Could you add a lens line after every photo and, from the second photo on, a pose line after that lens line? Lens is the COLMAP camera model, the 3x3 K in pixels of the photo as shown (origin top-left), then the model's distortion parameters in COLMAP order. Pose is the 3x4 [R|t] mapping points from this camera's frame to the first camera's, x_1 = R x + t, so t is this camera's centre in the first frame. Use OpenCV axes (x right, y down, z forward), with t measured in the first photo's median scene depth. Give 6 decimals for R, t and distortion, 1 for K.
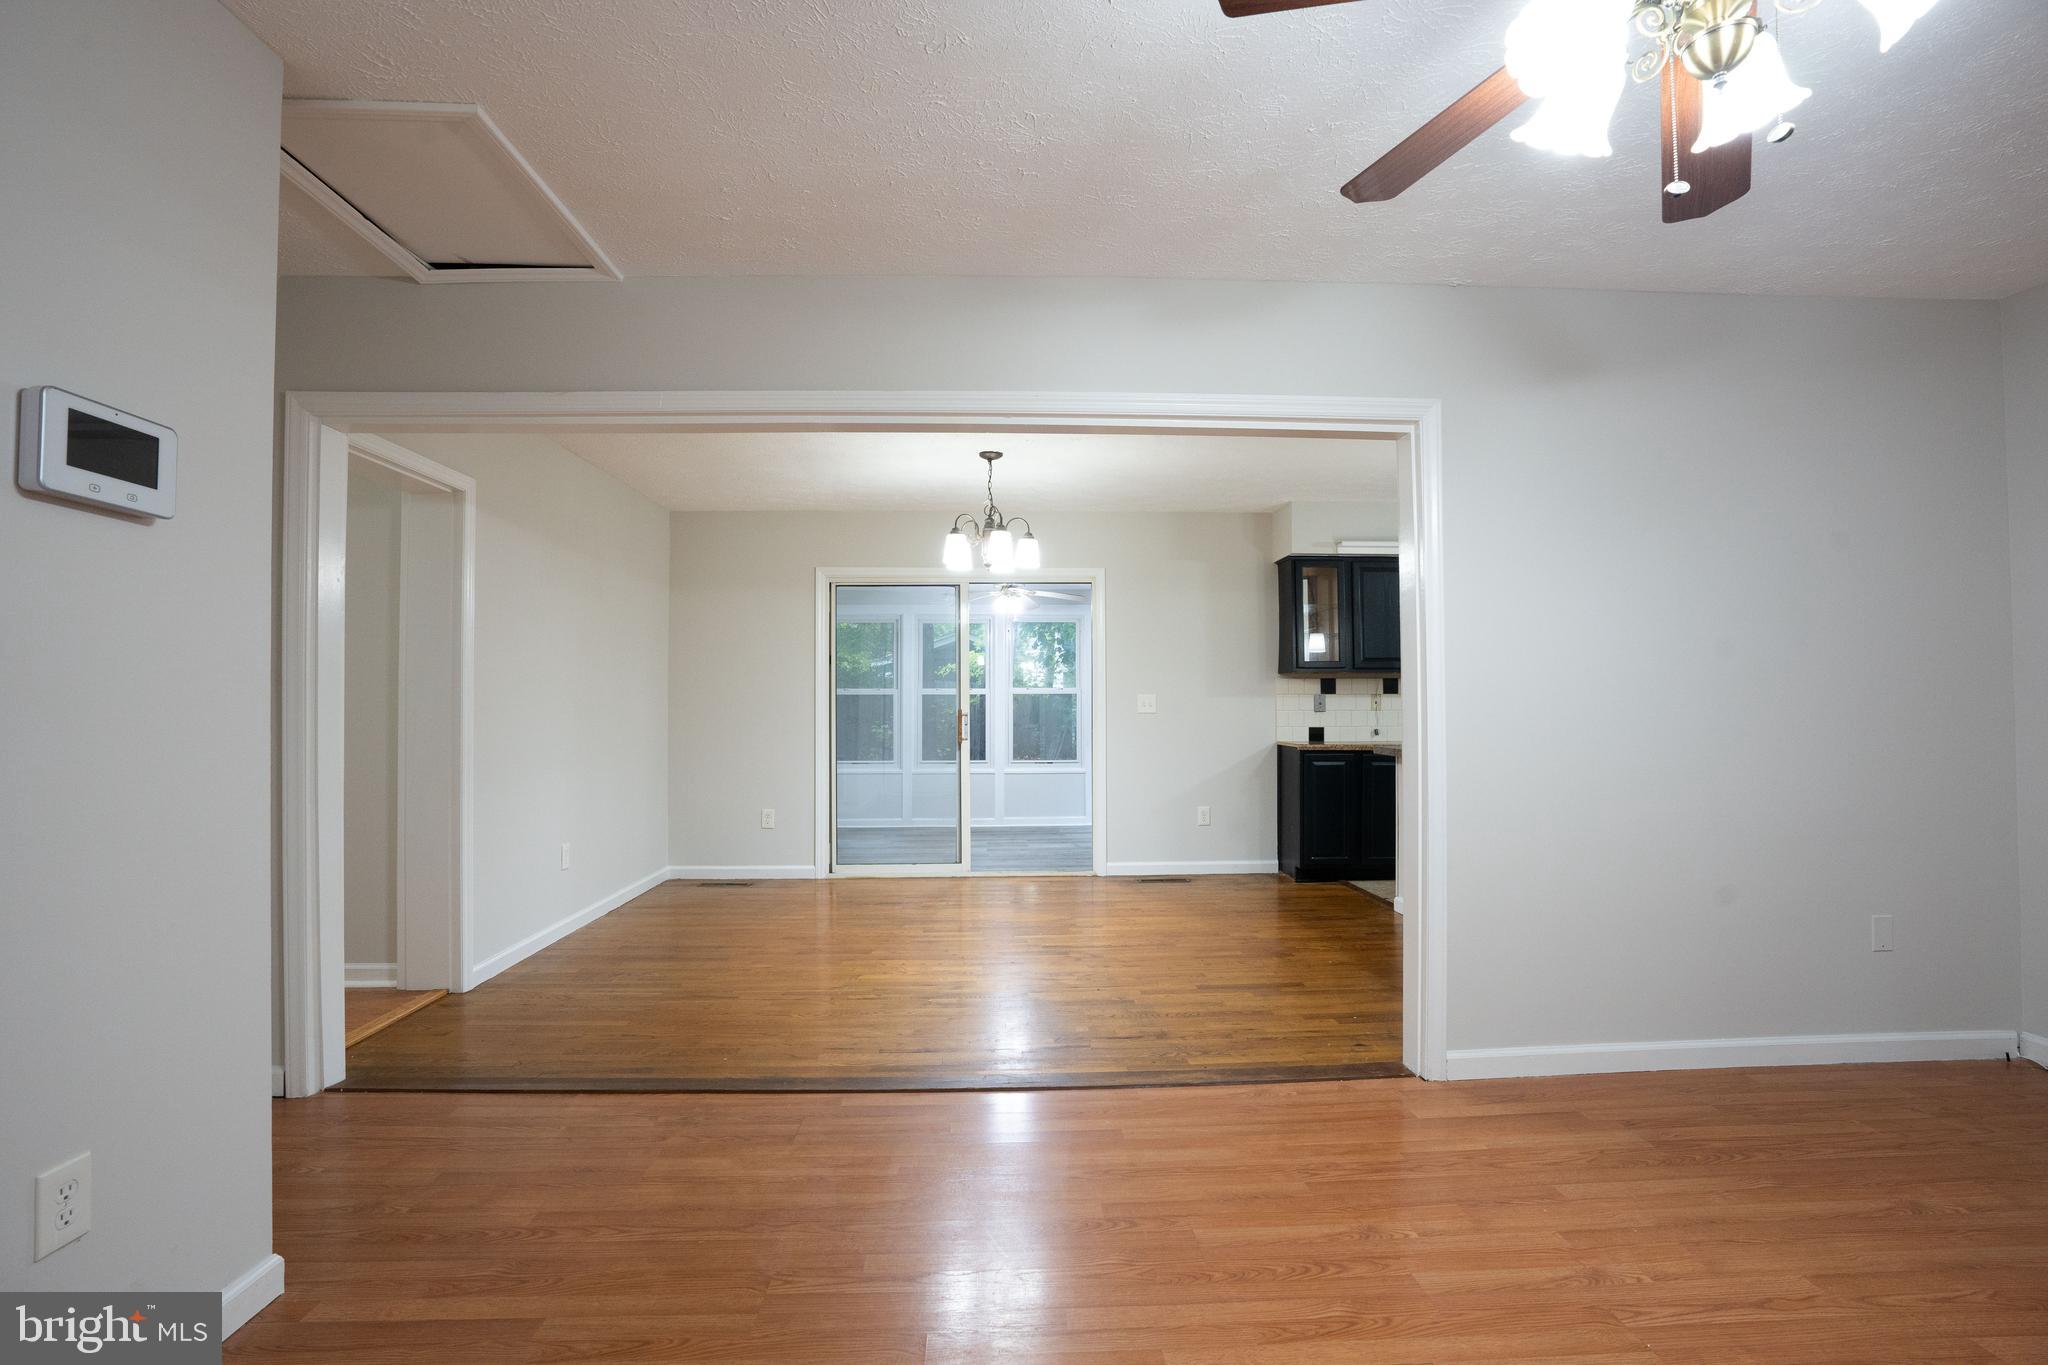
lens RADIAL K [[955.1, 0, 1025.7], [0, 955.1, 685.4], [0, 0, 1]] dist [-0.067895, 0.028071]
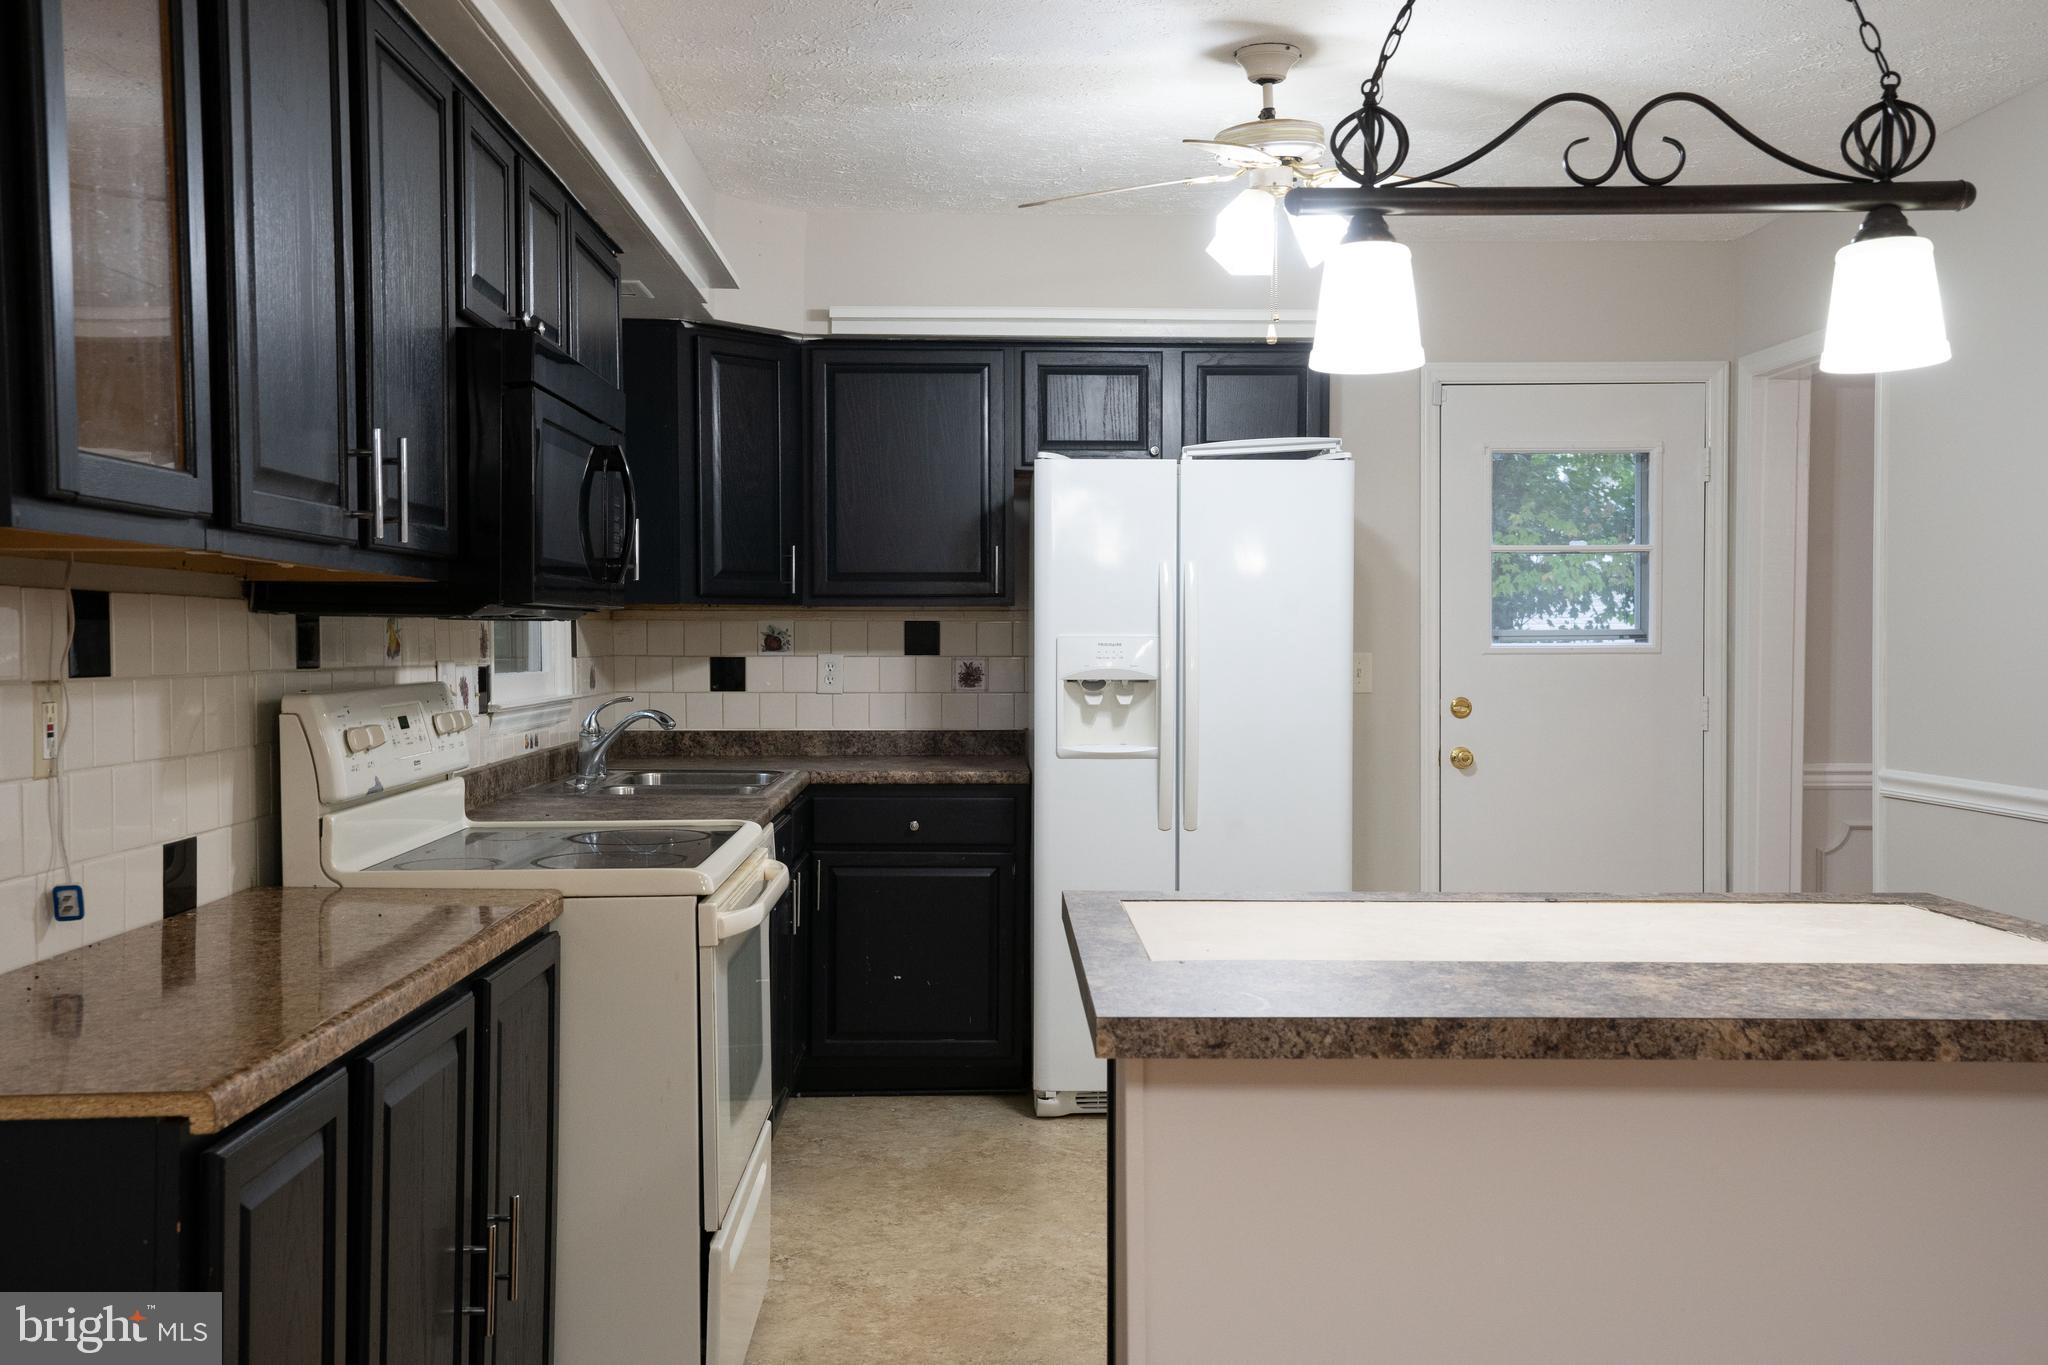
lens RADIAL K [[1928.3, 0, 1024.0], [0, 1928.3, 682.5], [0, 0, 1]] dist [0.013598, 0.008178]
pose [[0.036688, -0.019812, 0.999130, 0.025261], [-0.020253, 0.999583, 0.020565, -0.002000], [-0.999121, -0.020990, 0.036272, 1.070787]]
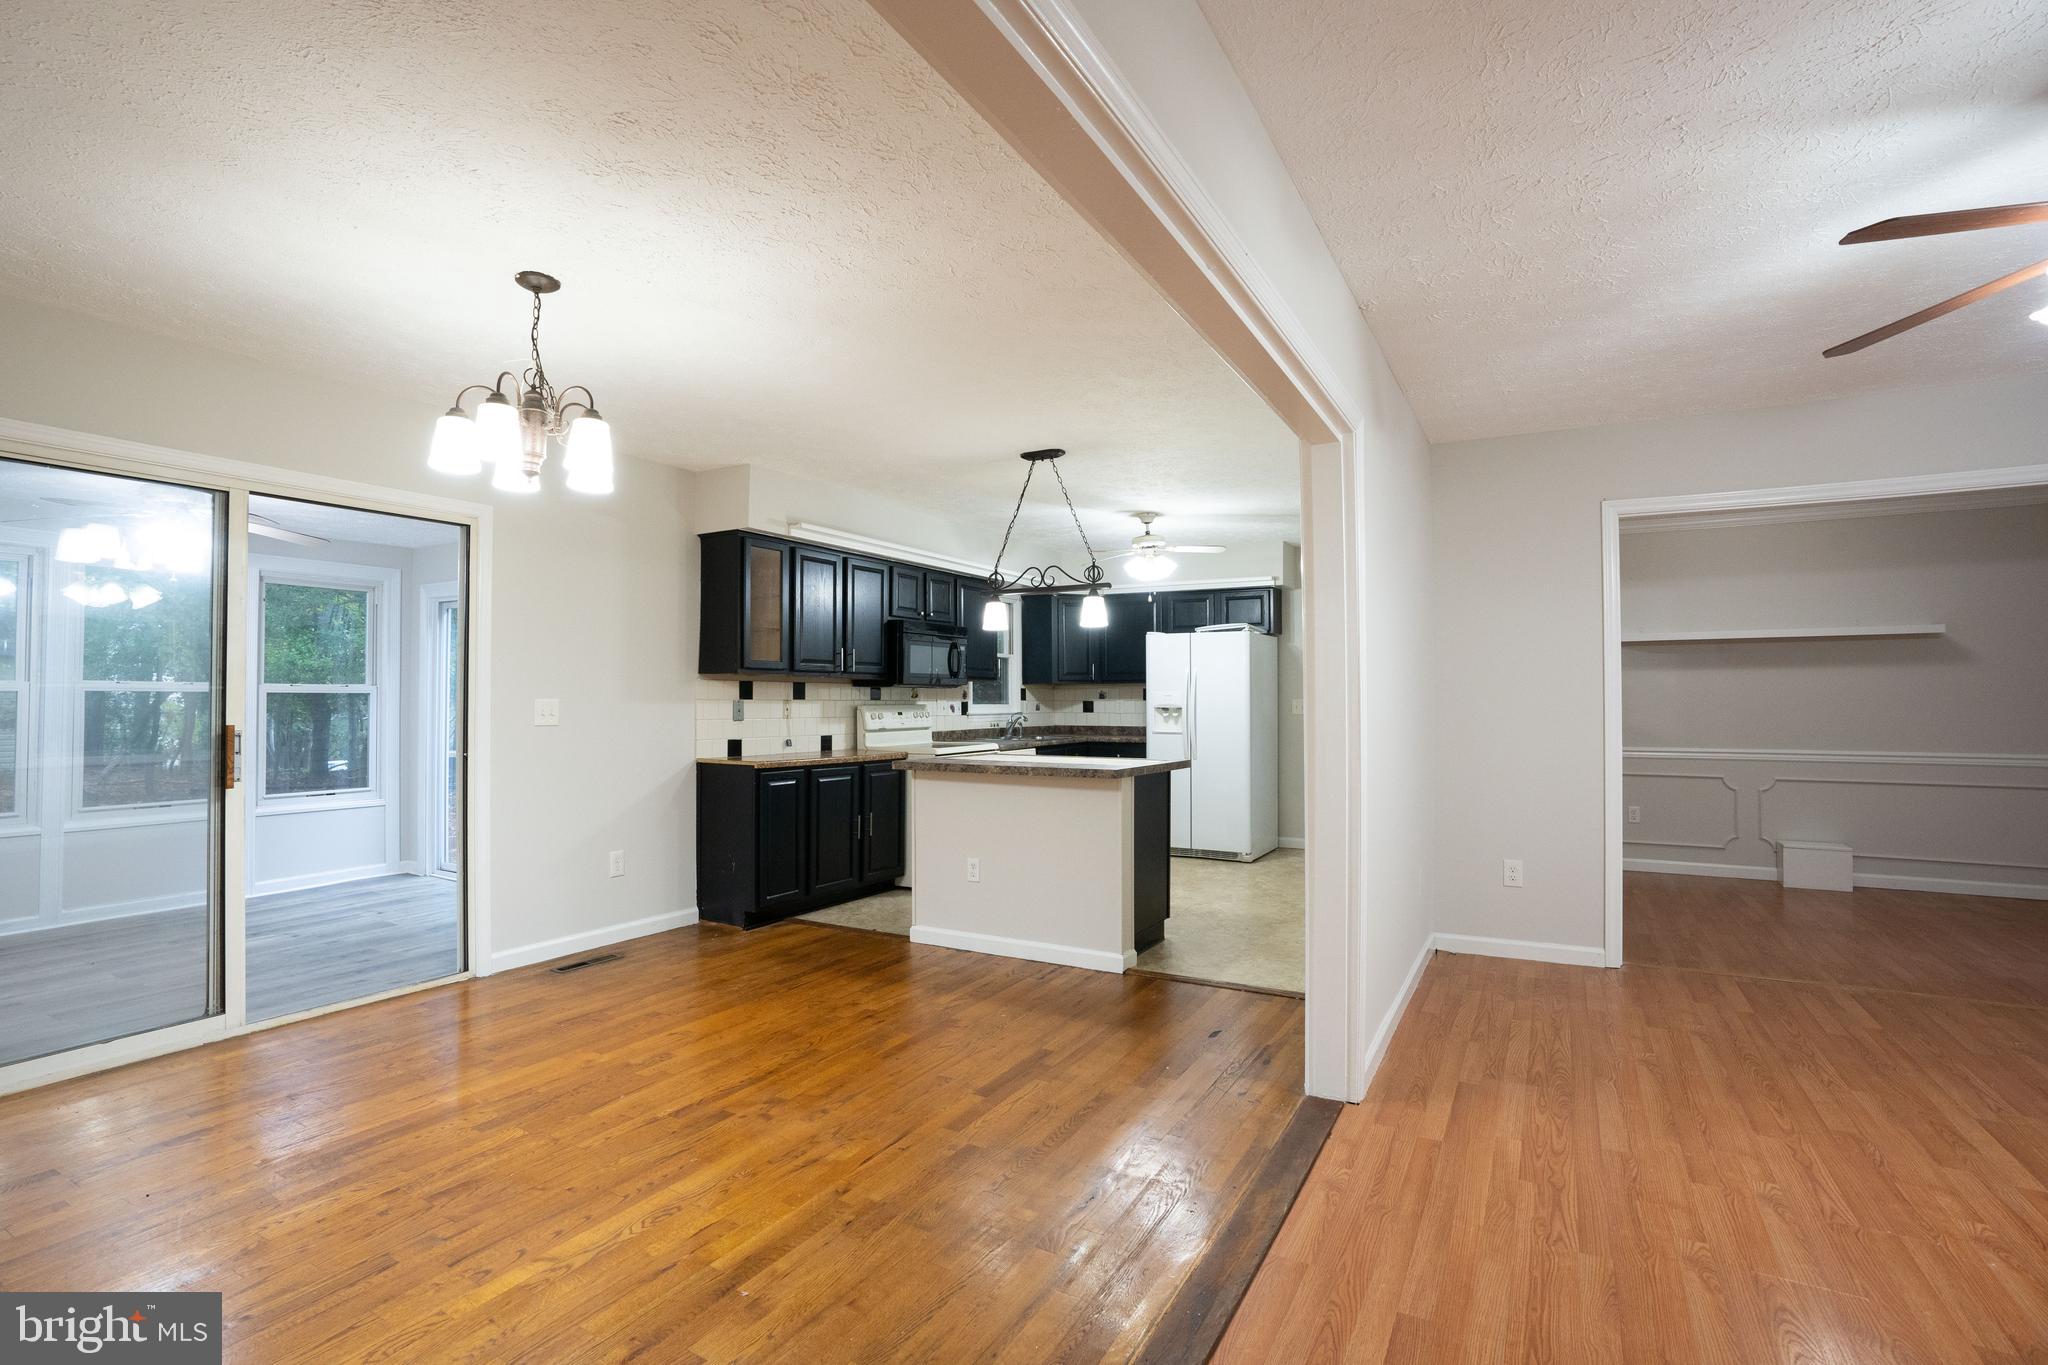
lens RADIAL K [[955.1, 0, 1025.7], [0, 955.1, 685.4], [0, 0, 1]] dist [-0.067895, 0.028071]
pose [[0.528369, 0.017203, 0.848841, -0.351516], [-0.019551, 0.999776, -0.008092, -0.001751], [-0.848790, -0.012320, 0.528587, 0.455471]]
